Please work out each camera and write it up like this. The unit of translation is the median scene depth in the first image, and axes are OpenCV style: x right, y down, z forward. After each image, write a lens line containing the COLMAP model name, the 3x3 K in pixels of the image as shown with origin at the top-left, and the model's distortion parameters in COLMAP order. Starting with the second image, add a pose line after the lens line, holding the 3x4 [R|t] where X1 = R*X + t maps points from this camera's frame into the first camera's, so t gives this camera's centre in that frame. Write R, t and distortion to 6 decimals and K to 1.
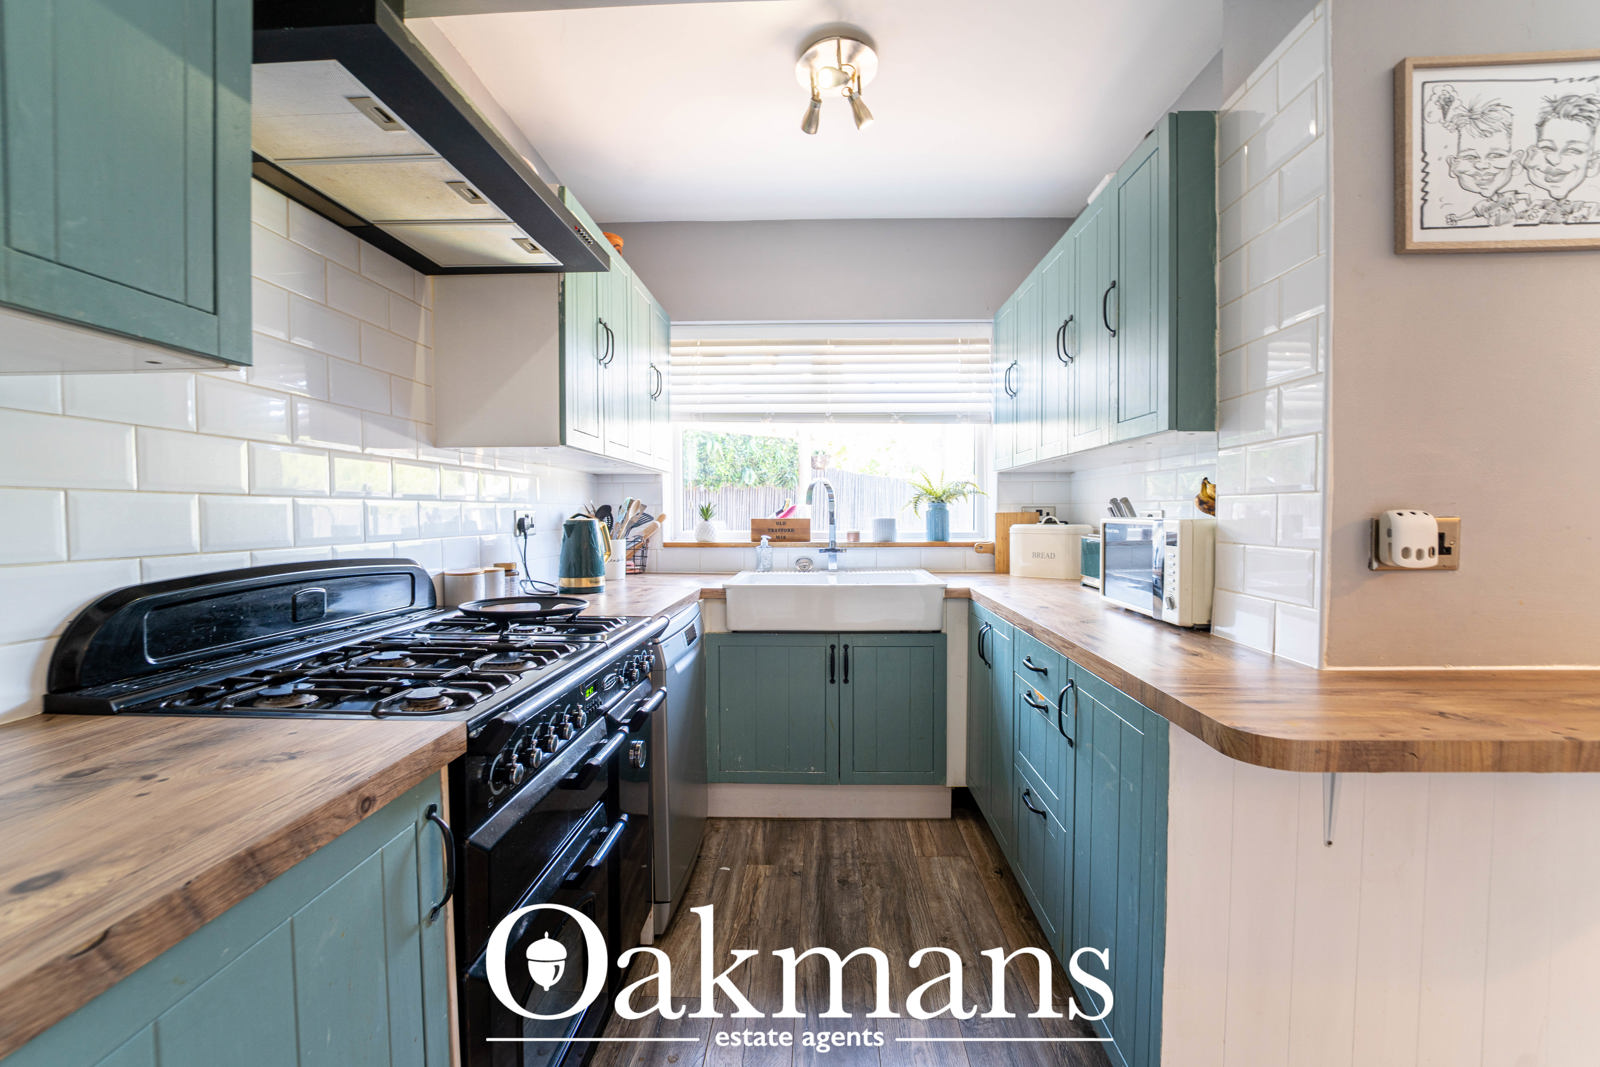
lens RADIAL K [[659.3, 0, 803.7], [0, 659.3, 531.2], [0, 0, 1]] dist [-0.019470, 0.001242]
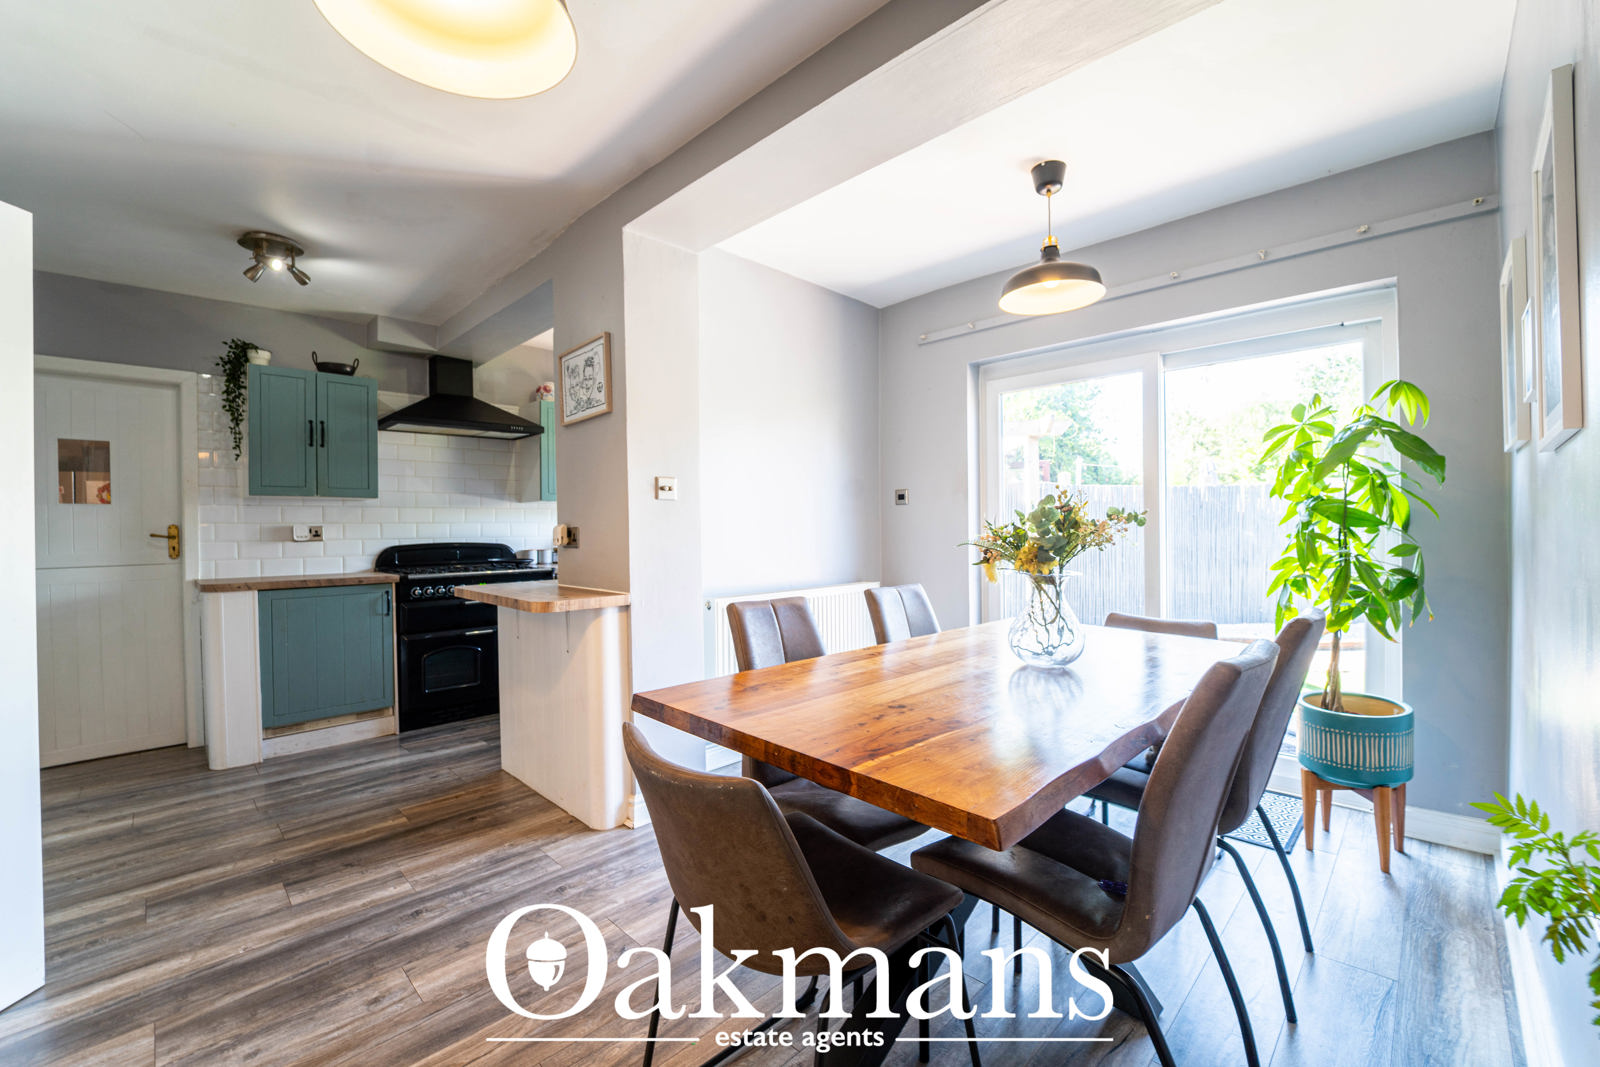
lens RADIAL K [[659.3, 0, 806.8], [0, 659.3, 526.9], [0, 0, 1]] dist [-0.019470, 0.001242]
pose [[0.732268, -0.006807, -0.680983, 1.695274], [-0.008465, 0.999782, -0.019097, 0.010162], [0.680964, 0.019748, 0.732050, -0.134996]]
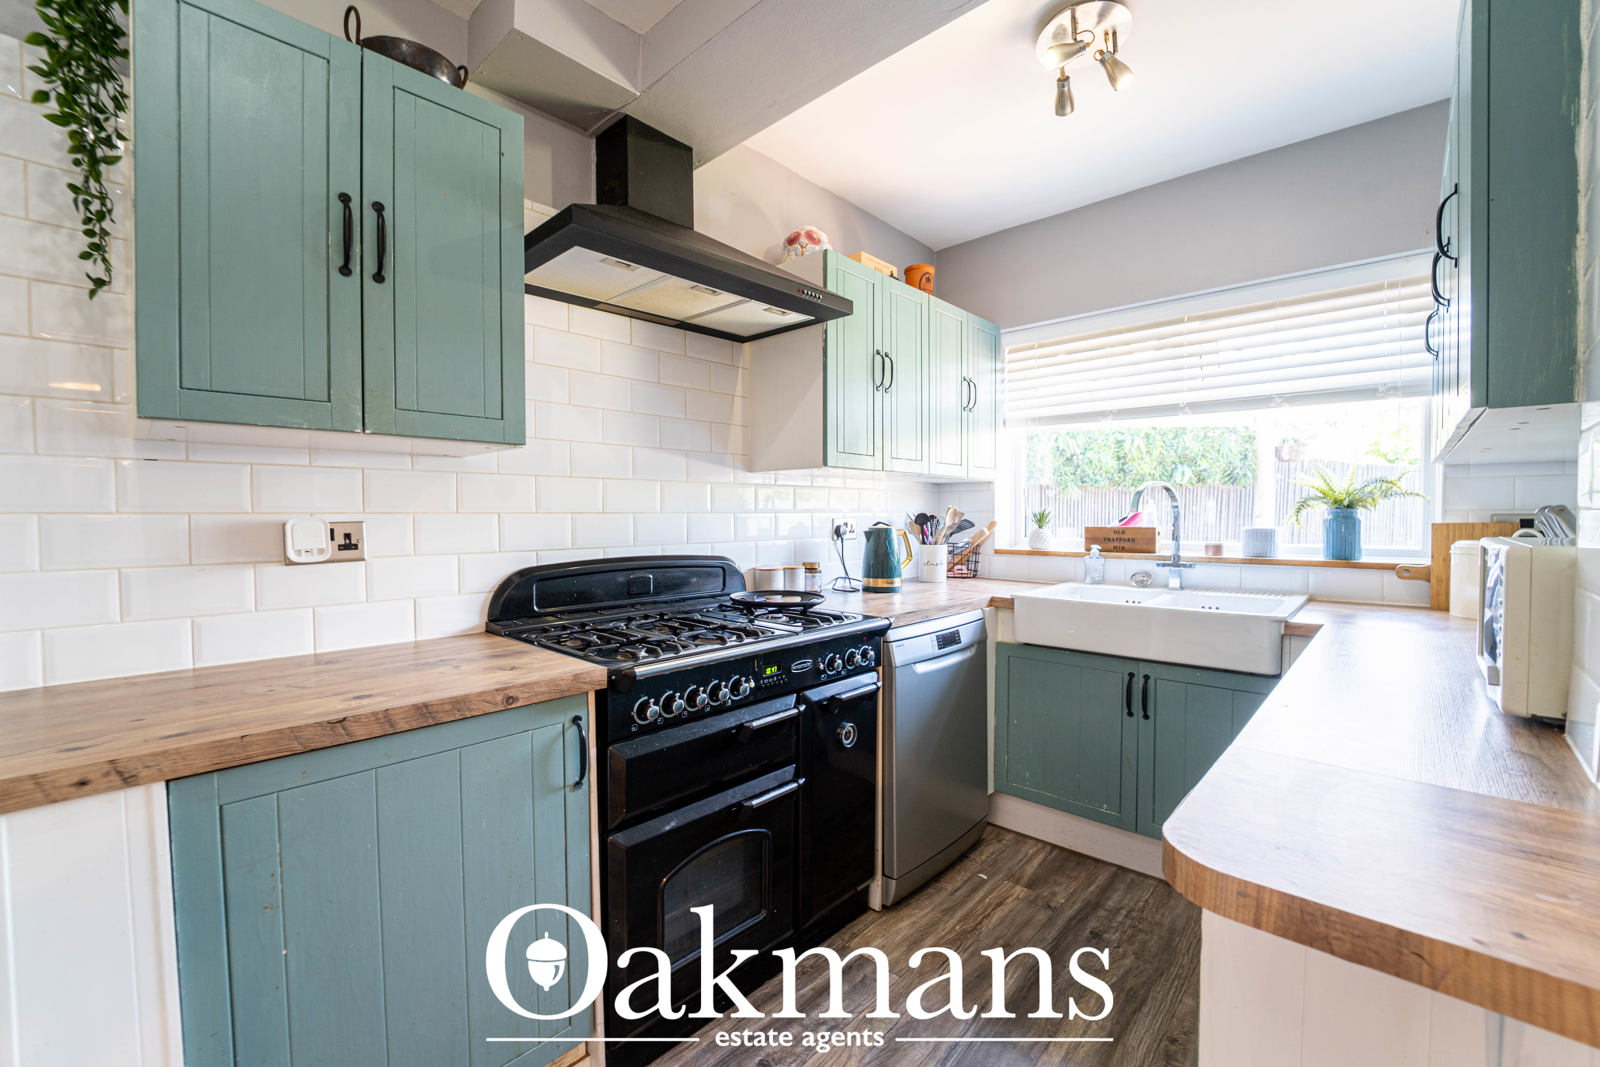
lens RADIAL K [[659.3, 0, 805.0], [0, 659.3, 533.1], [0, 0, 1]] dist [-0.019470, 0.001242]
pose [[0.754720, 0.019642, -0.655753, 0.311303], [-0.017126, 0.999801, 0.010236, -0.016863], [0.655824, 0.003505, 0.754906, 0.057367]]
